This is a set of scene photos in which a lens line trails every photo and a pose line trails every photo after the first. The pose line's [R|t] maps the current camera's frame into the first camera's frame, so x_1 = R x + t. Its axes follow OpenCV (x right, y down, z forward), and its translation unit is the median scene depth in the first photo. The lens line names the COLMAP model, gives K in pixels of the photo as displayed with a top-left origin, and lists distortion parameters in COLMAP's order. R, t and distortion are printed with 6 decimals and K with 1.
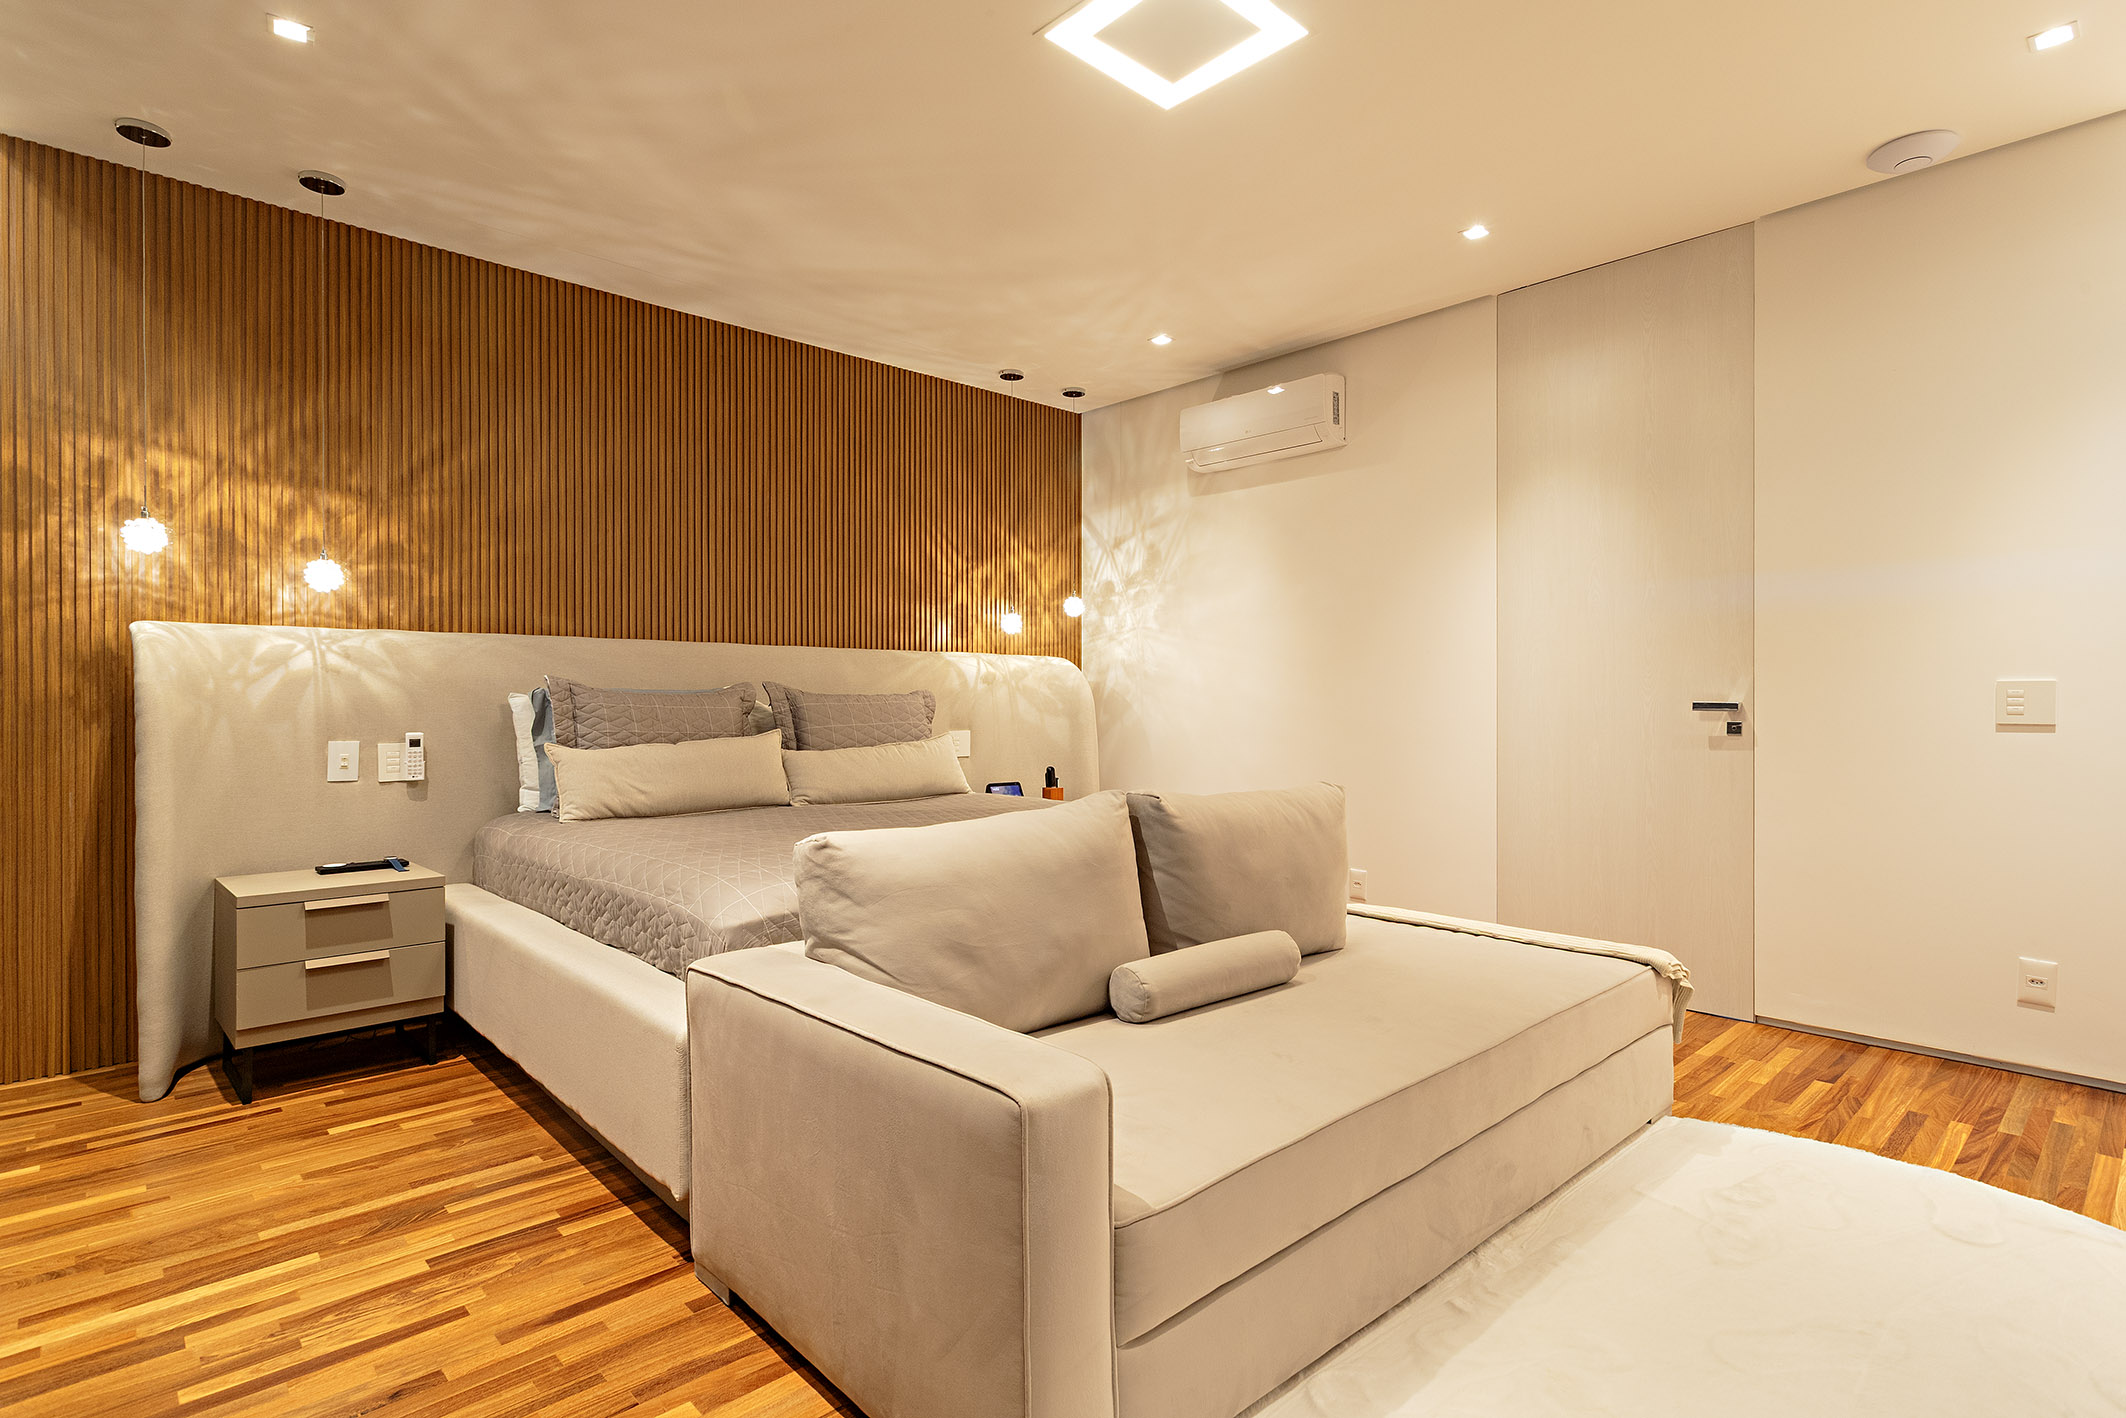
lens RADIAL K [[1056.2, 0, 1093.1], [0, 1056.2, 703.2], [0, 0, 1]] dist [-0.001243, -0.000071]
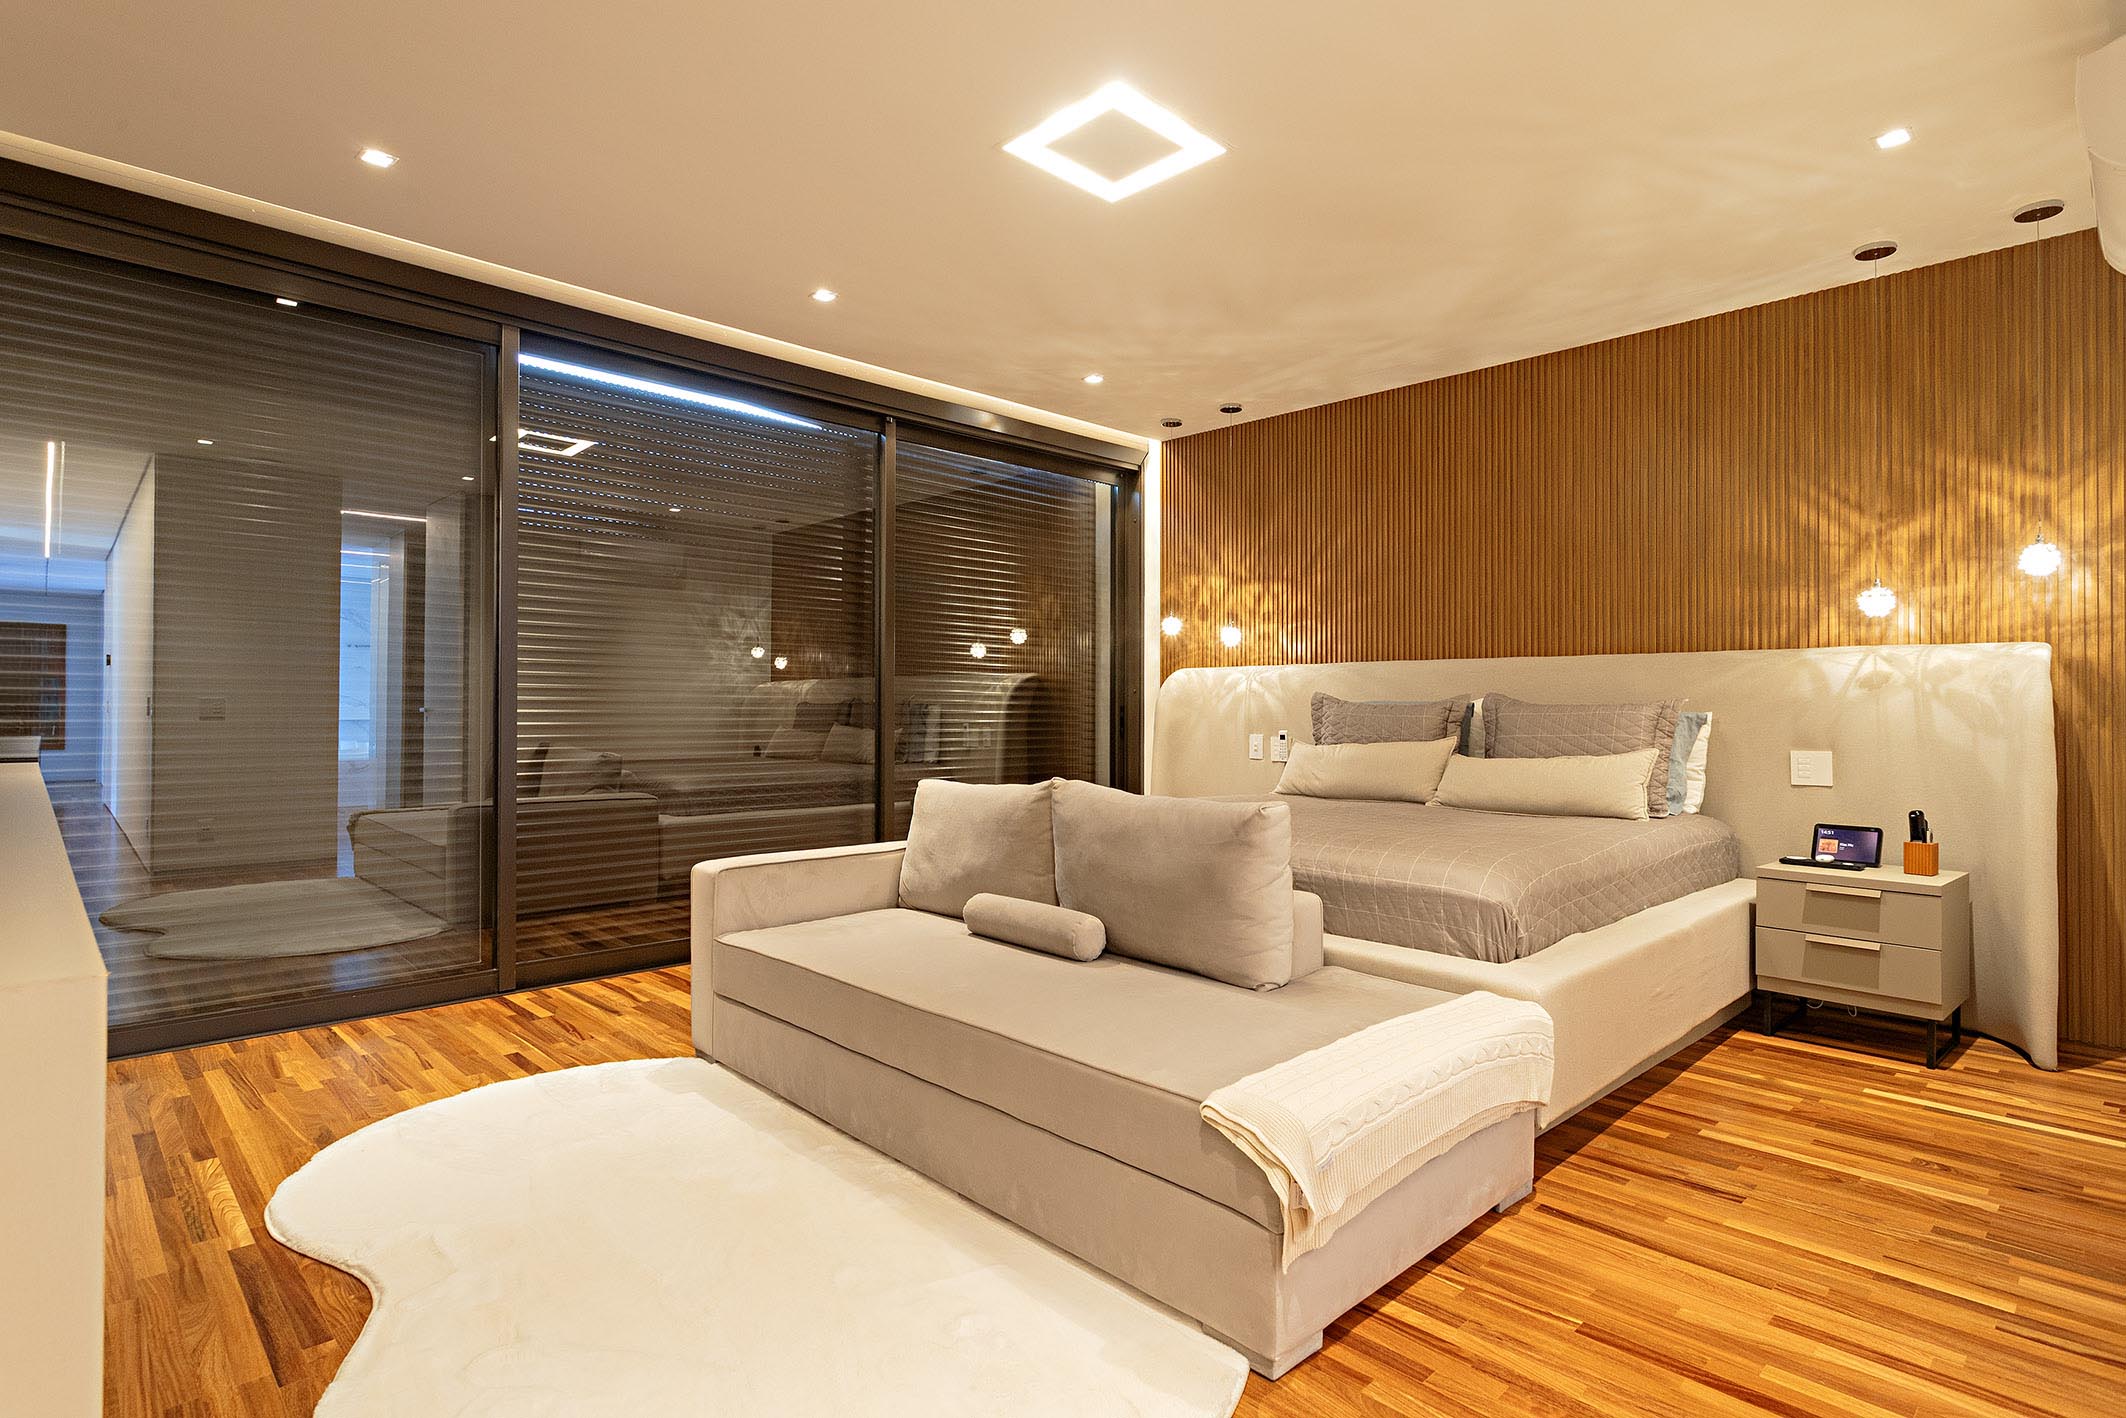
lens RADIAL K [[1056.2, 0, 1093.1], [0, 1056.2, 703.2], [0, 0, 1]] dist [-0.001243, -0.000071]
pose [[0.023561, -0.006600, -0.999701, 0.820436], [-0.006666, 0.999955, -0.006759, -0.000033], [0.999700, 0.006824, 0.023516, 0.619276]]
